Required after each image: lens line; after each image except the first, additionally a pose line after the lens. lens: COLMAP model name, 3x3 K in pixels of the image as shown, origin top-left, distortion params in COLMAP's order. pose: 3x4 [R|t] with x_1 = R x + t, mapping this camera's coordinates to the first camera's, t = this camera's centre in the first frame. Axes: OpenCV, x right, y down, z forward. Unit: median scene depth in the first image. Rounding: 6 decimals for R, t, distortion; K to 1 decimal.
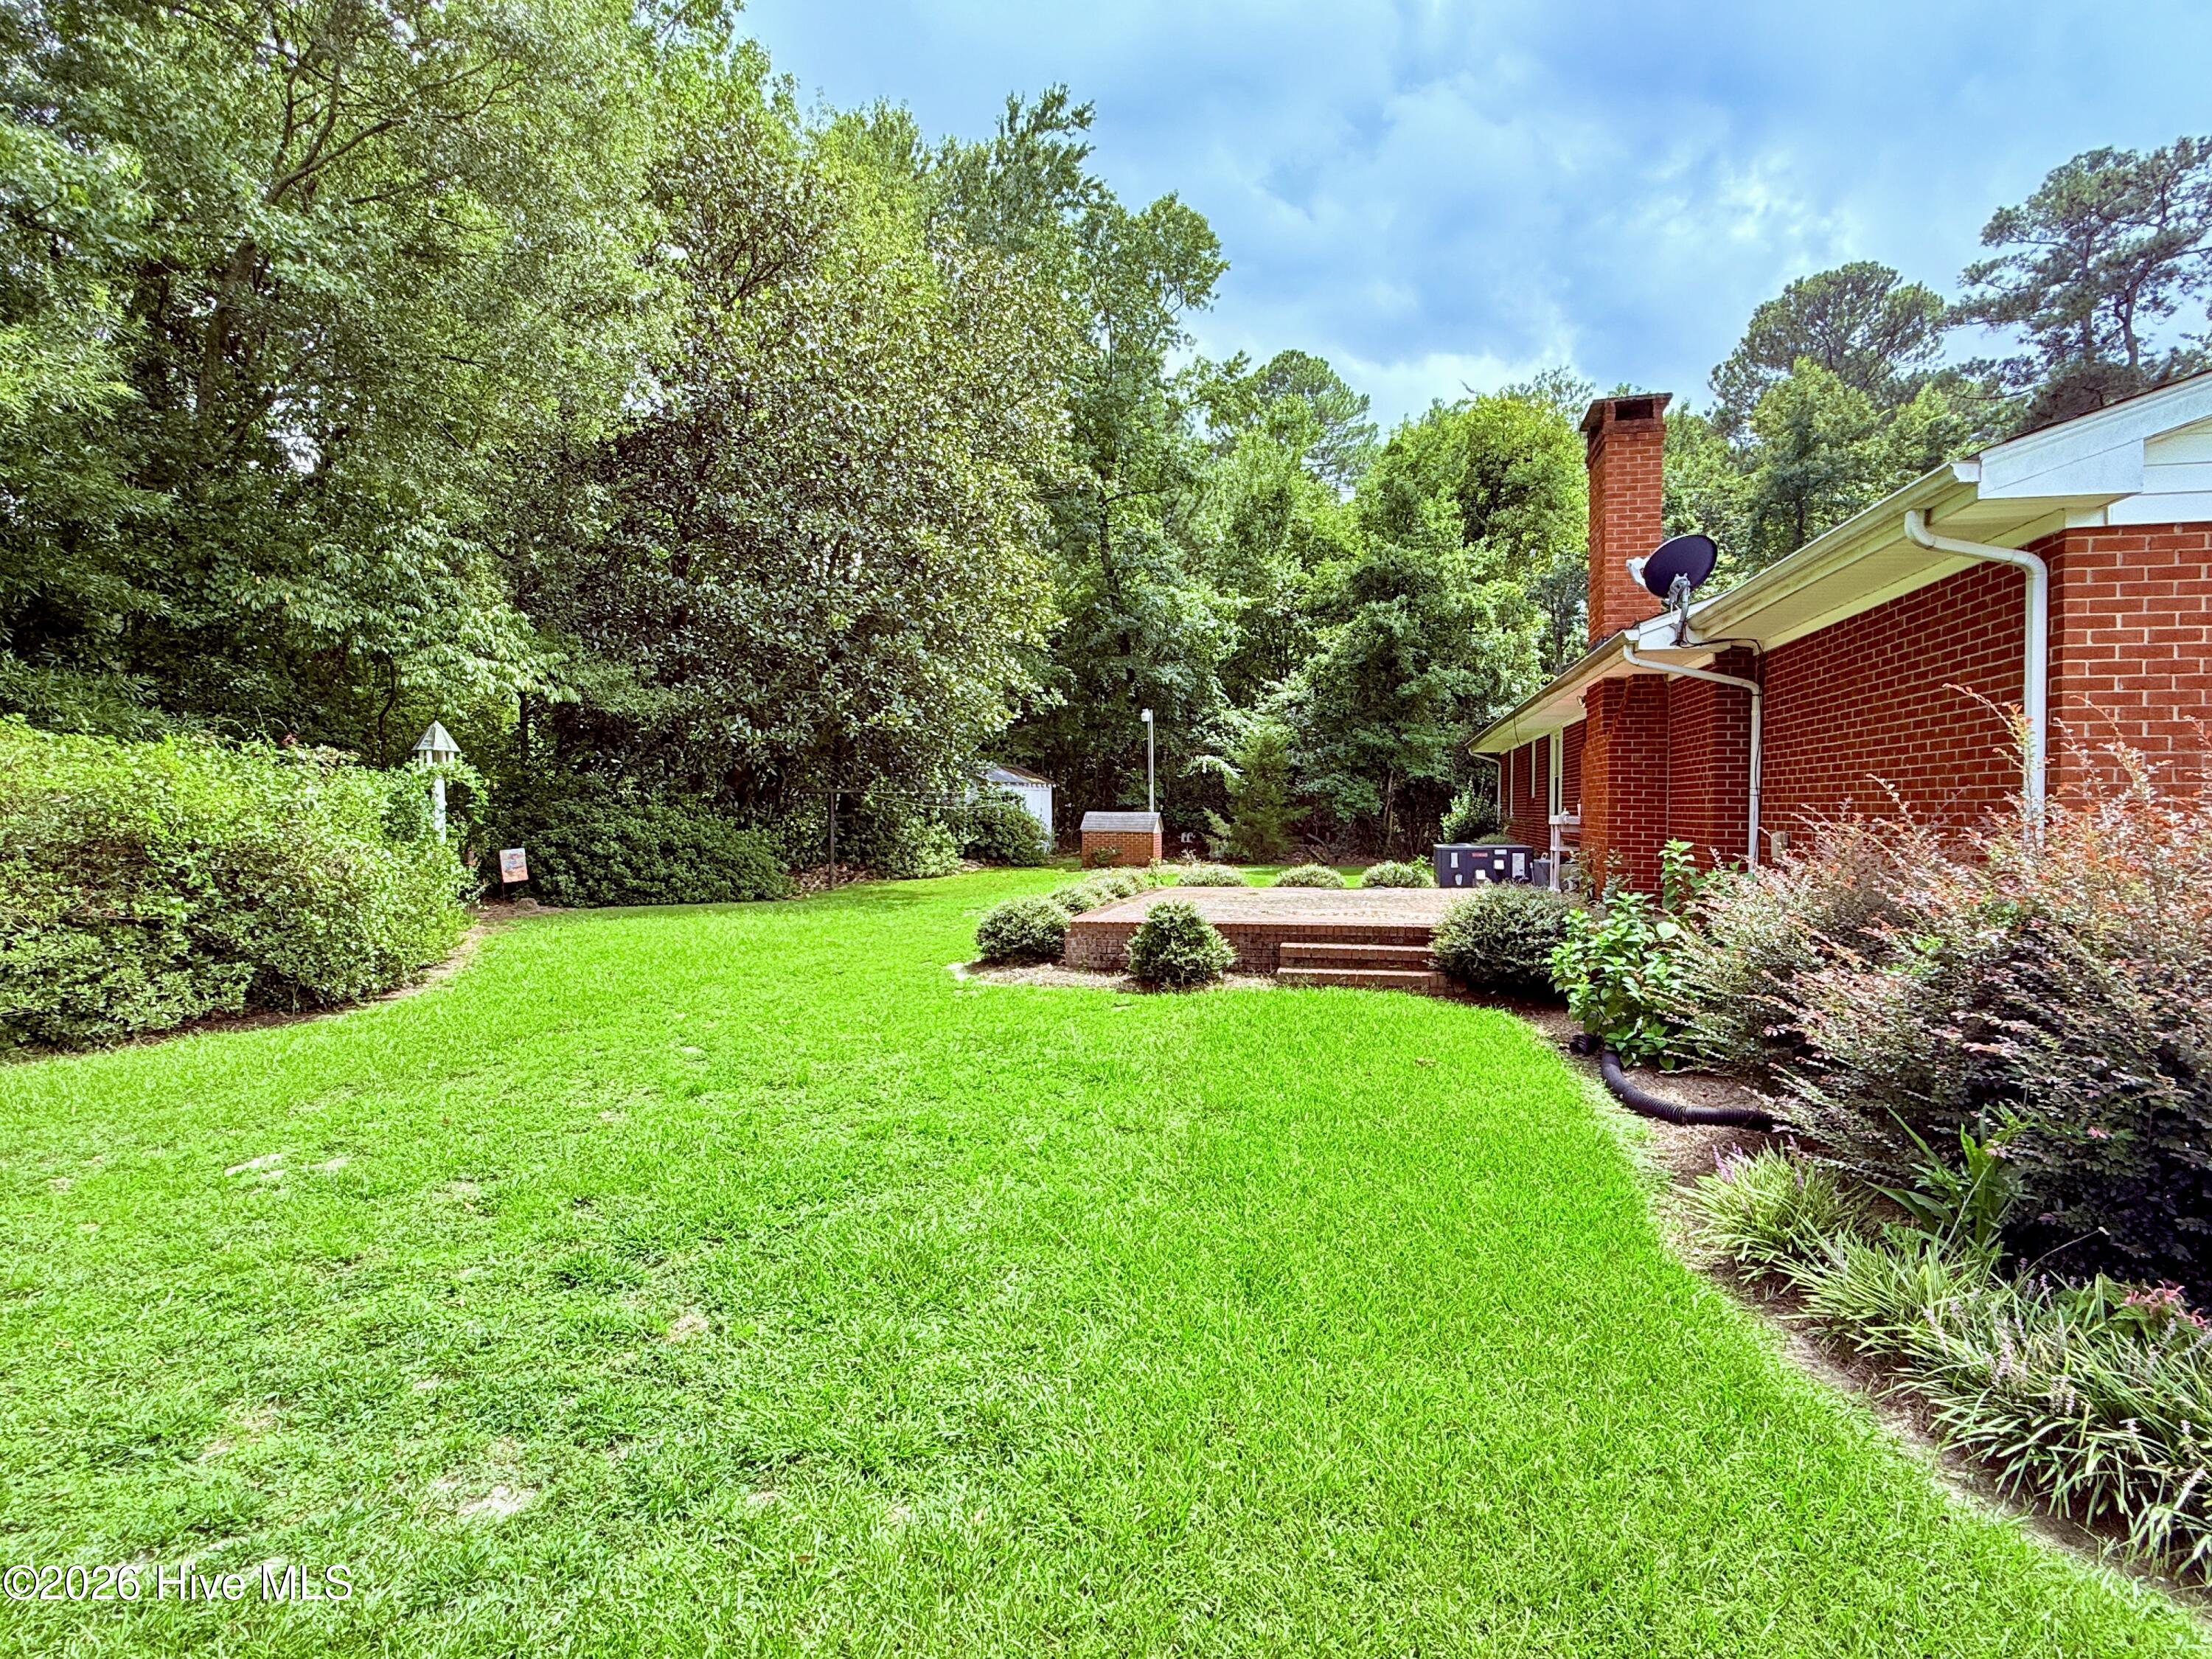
lens RADIAL K [[1162.6, 0, 1107.9], [0, 1162.6, 822.6], [0, 0, 1]] dist [0.005364, -0.002232]
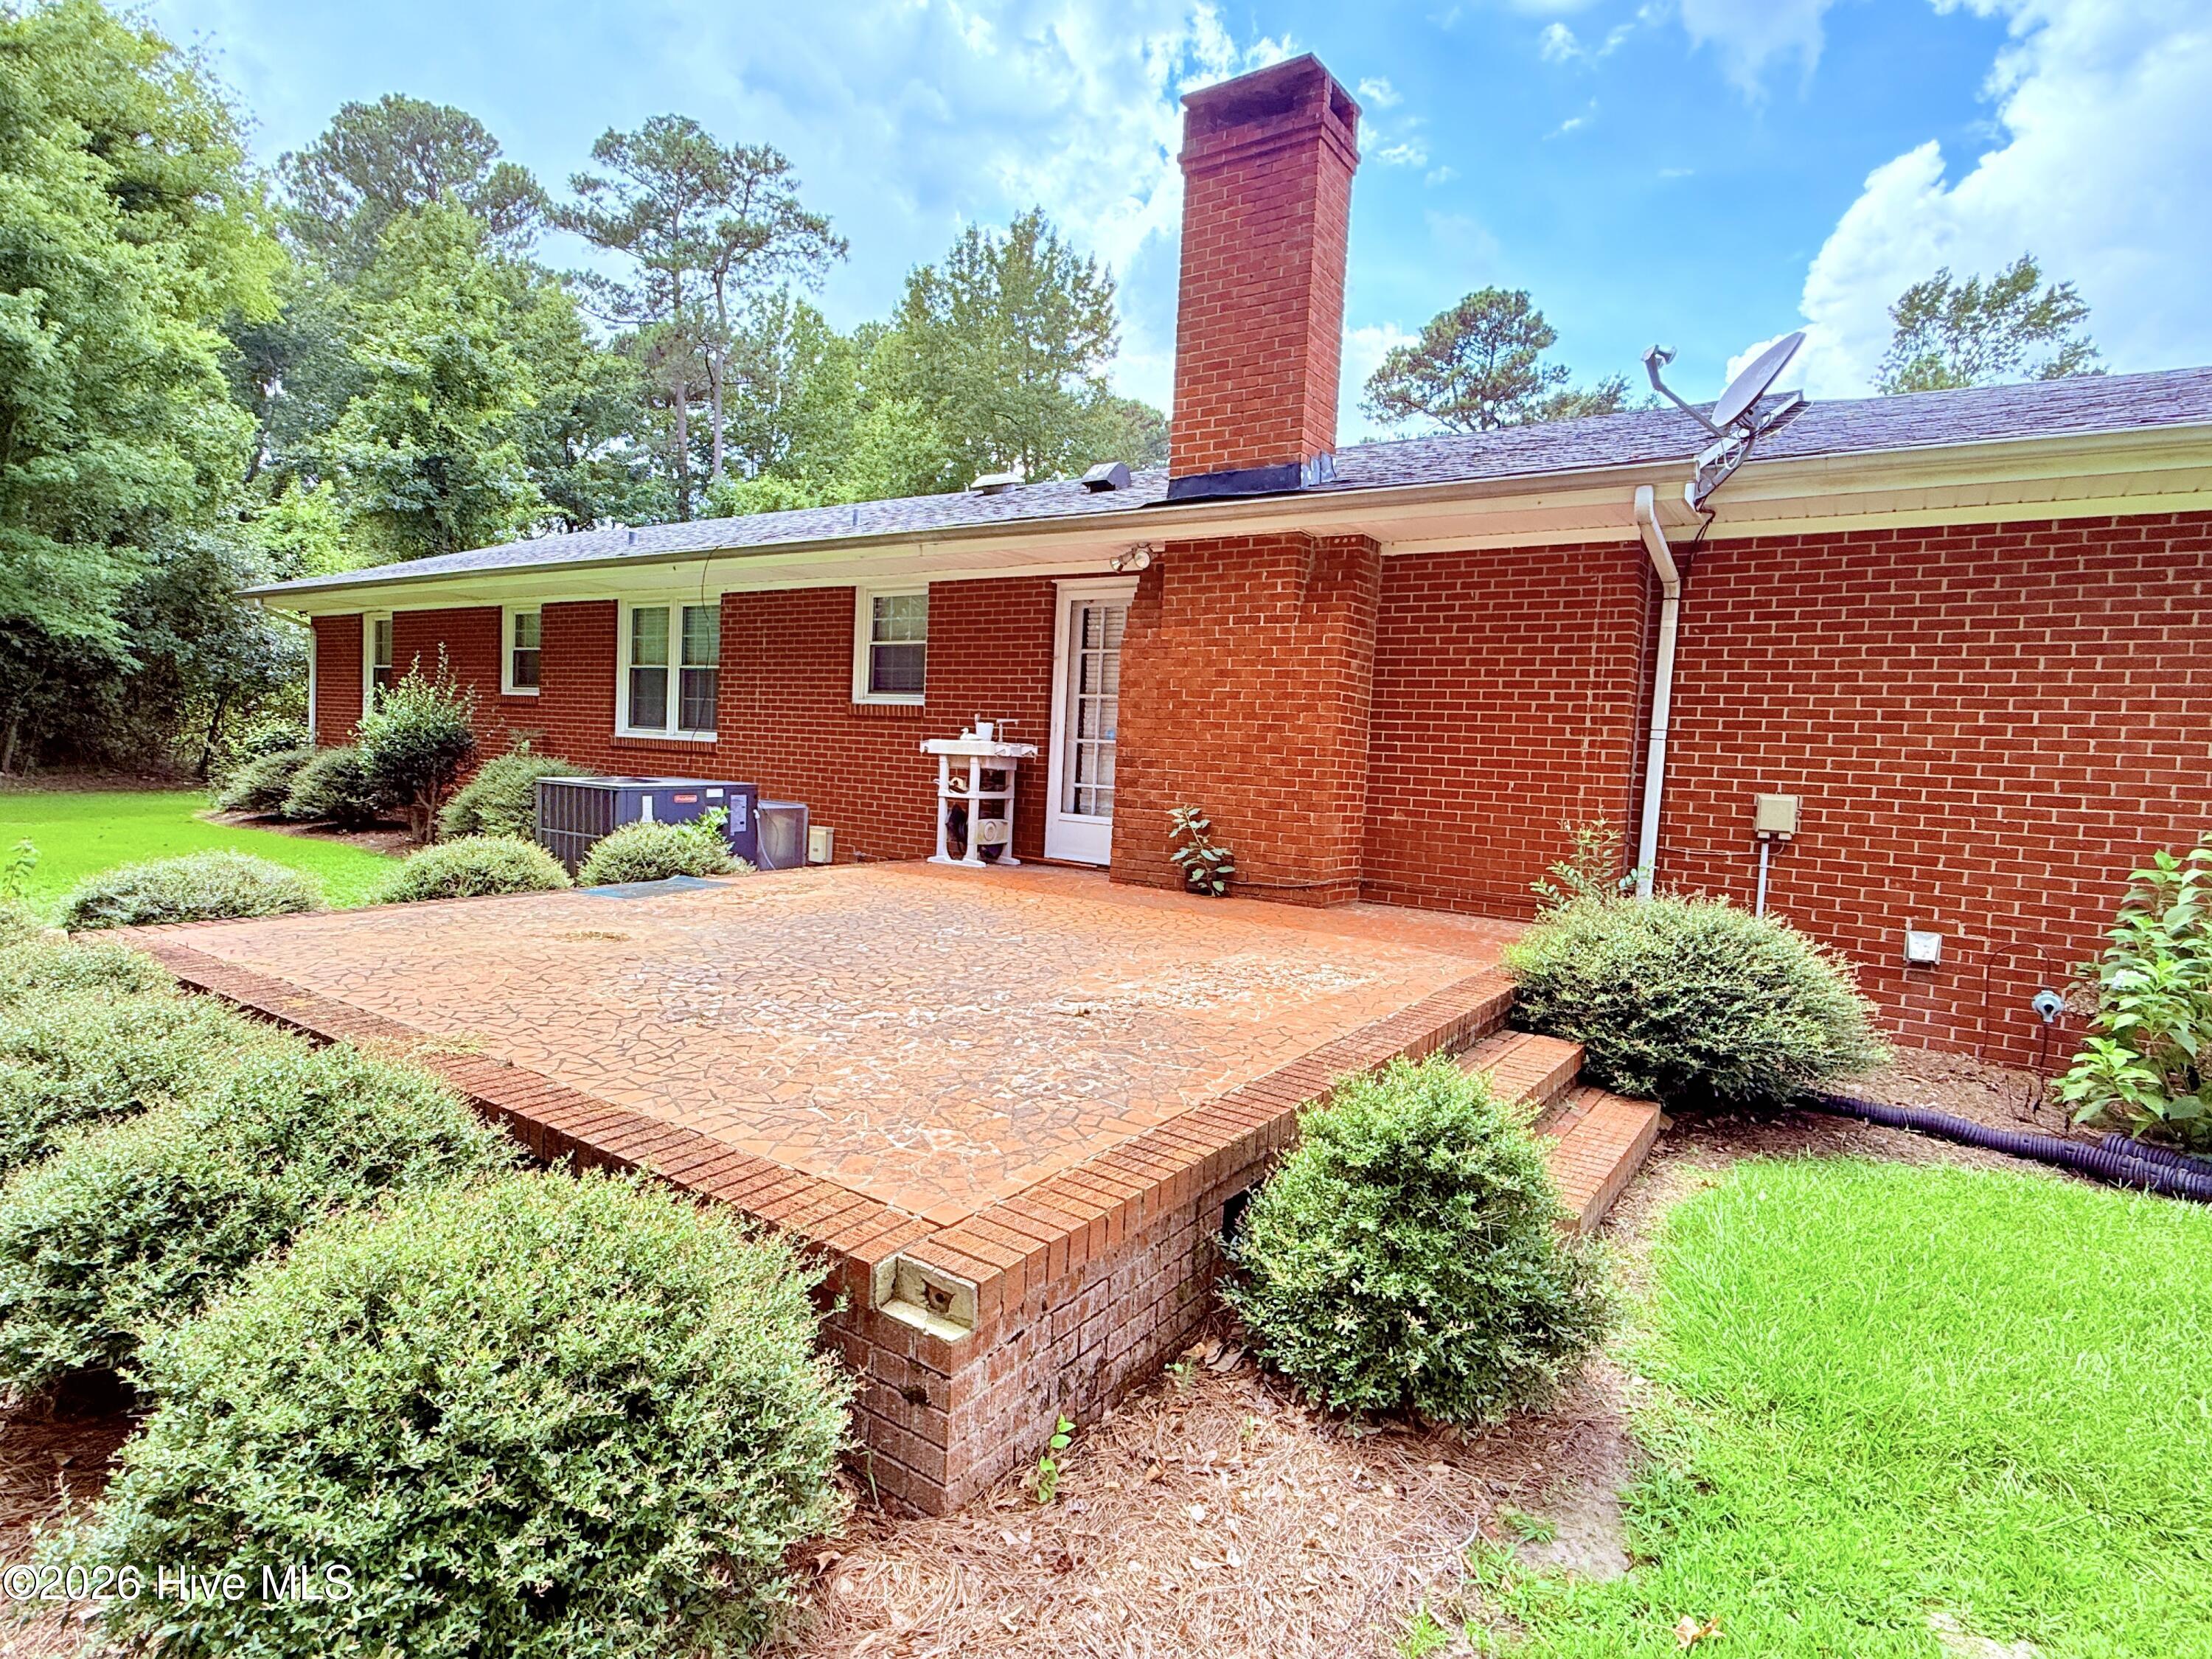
lens RADIAL K [[1162.6, 0, 1107.9], [0, 1162.6, 822.6], [0, 0, 1]] dist [0.005364, -0.002232]
pose [[0.365422, -0.042726, 0.929861, -0.049266], [-0.035403, 0.997585, 0.059750, -0.000671], [-0.930168, -0.054754, 0.363027, 0.221001]]
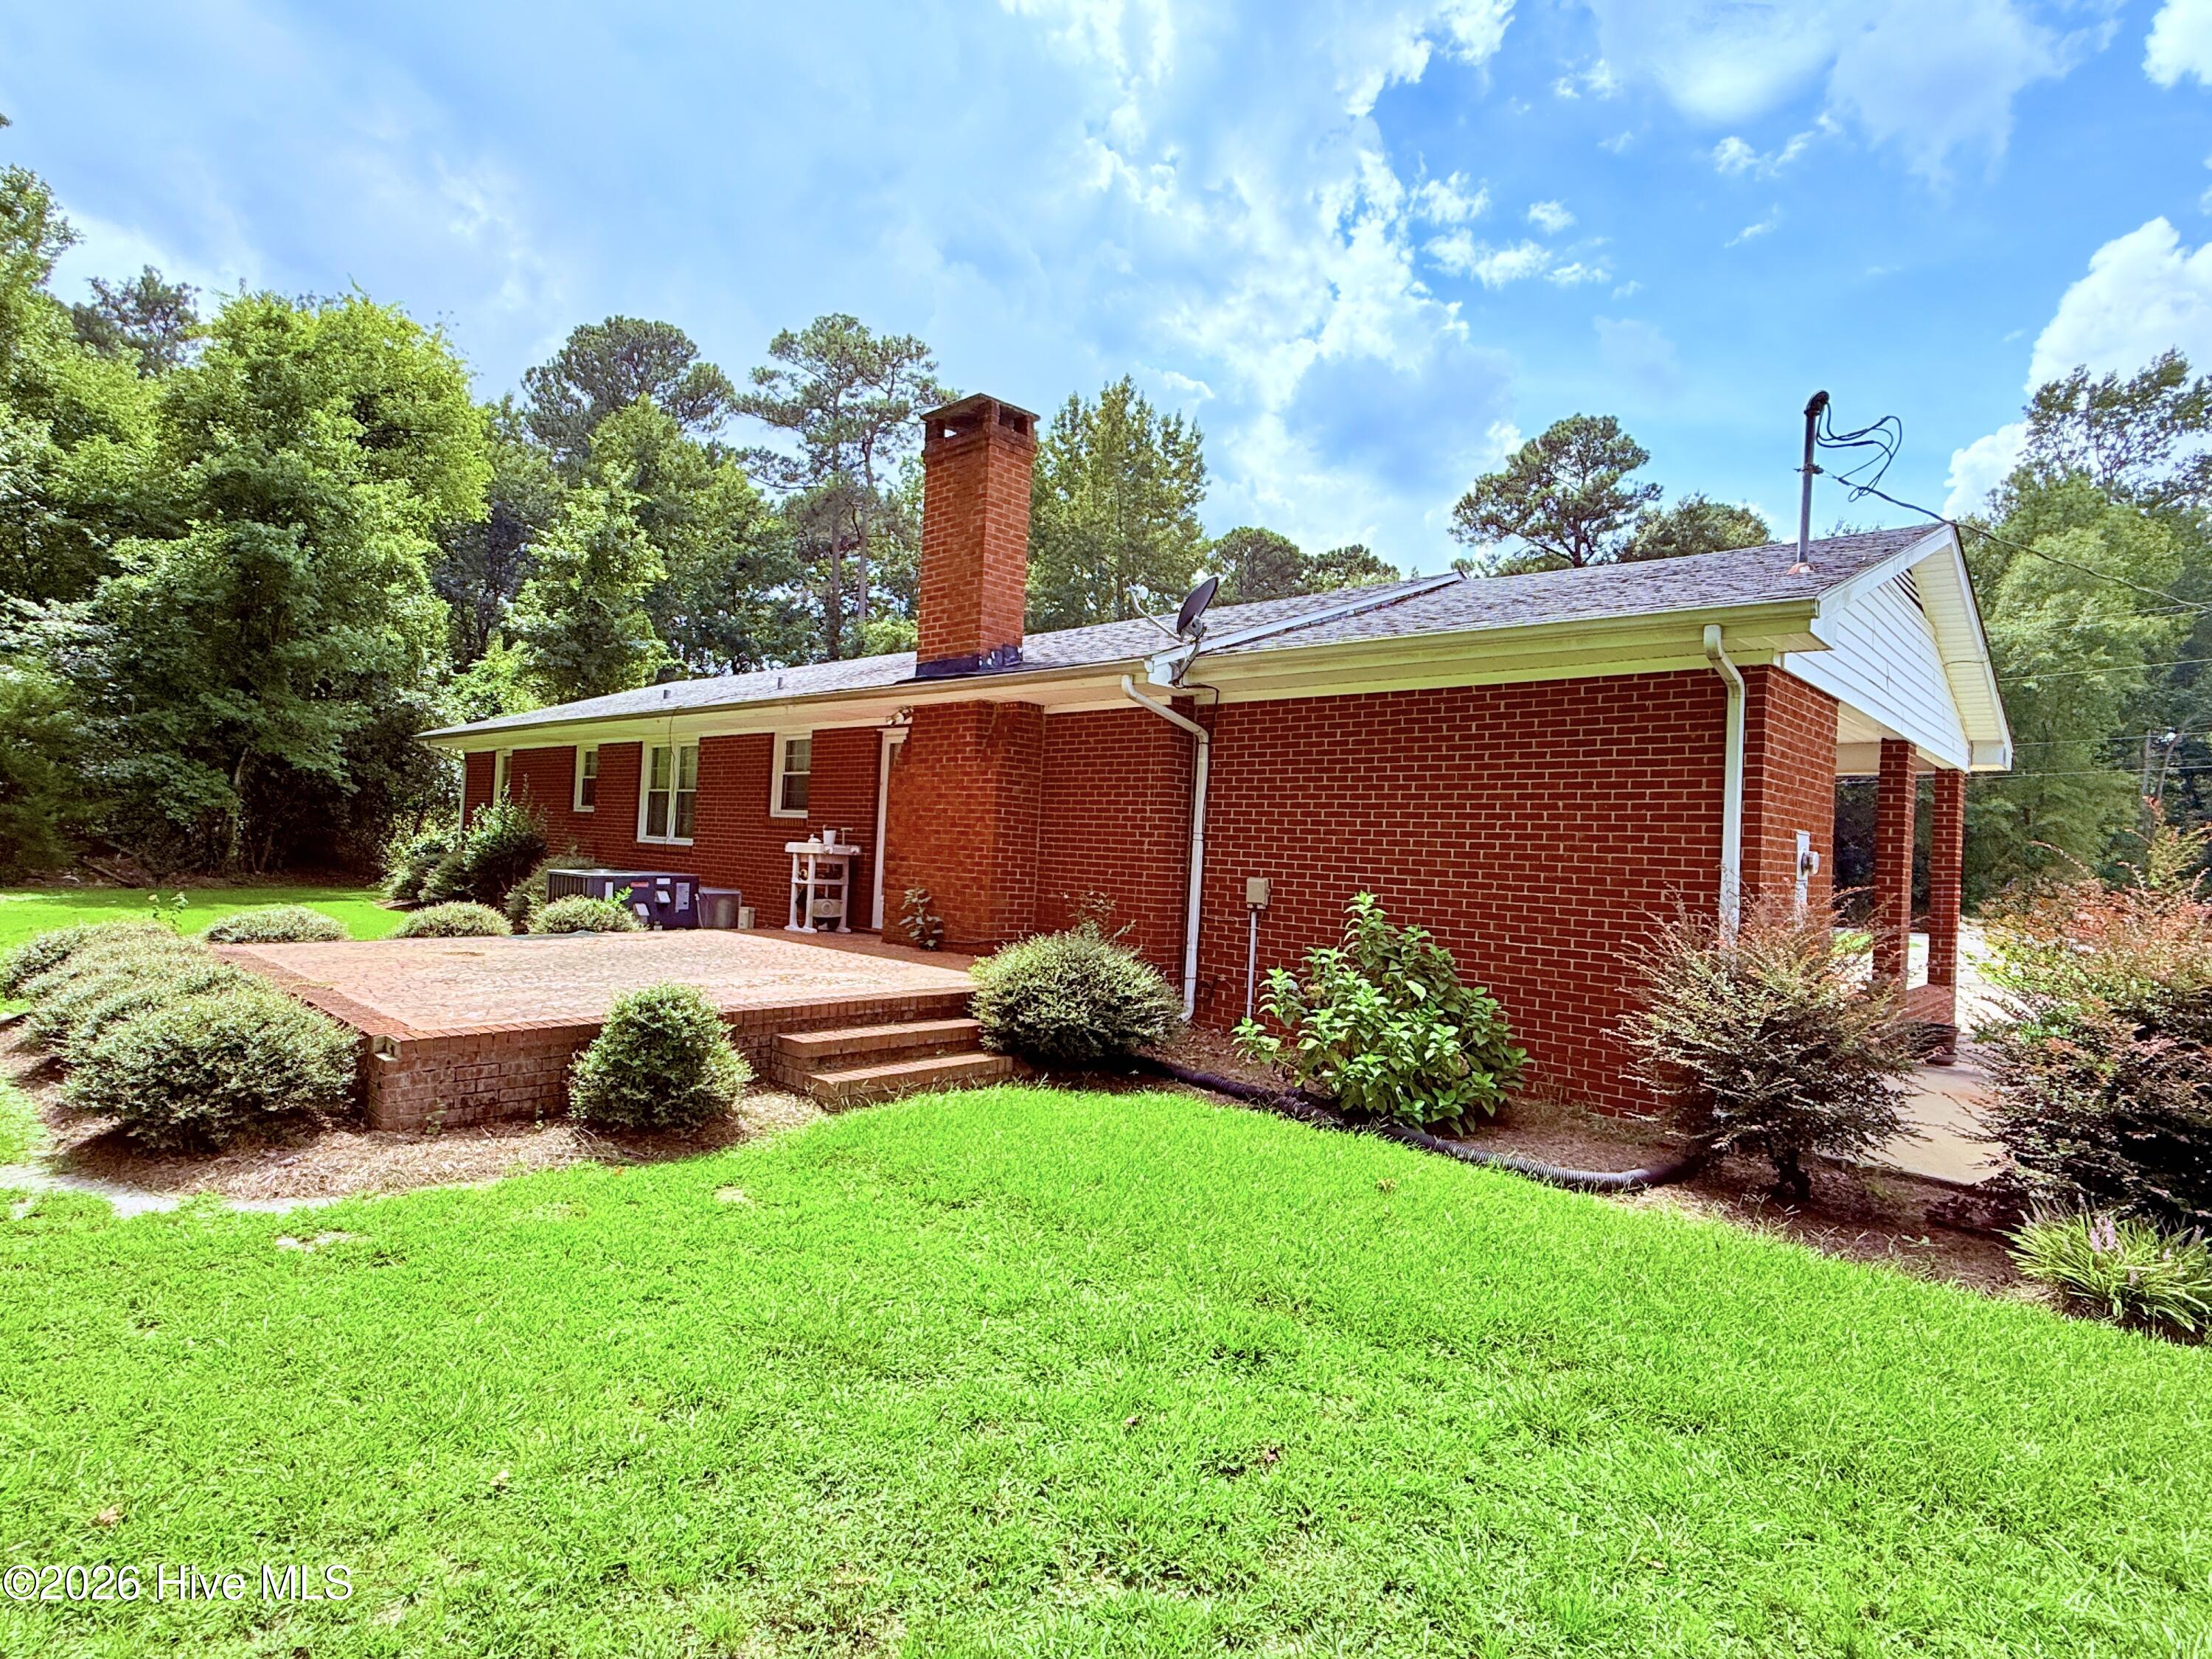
lens RADIAL K [[1162.6, 0, 1107.9], [0, 1162.6, 822.6], [0, 0, 1]] dist [0.005364, -0.002232]
pose [[0.506782, 0.043628, 0.860969, -0.077284], [-0.036558, 0.998908, -0.029100, -0.001292], [-0.861298, -0.016728, 0.507824, 0.115477]]
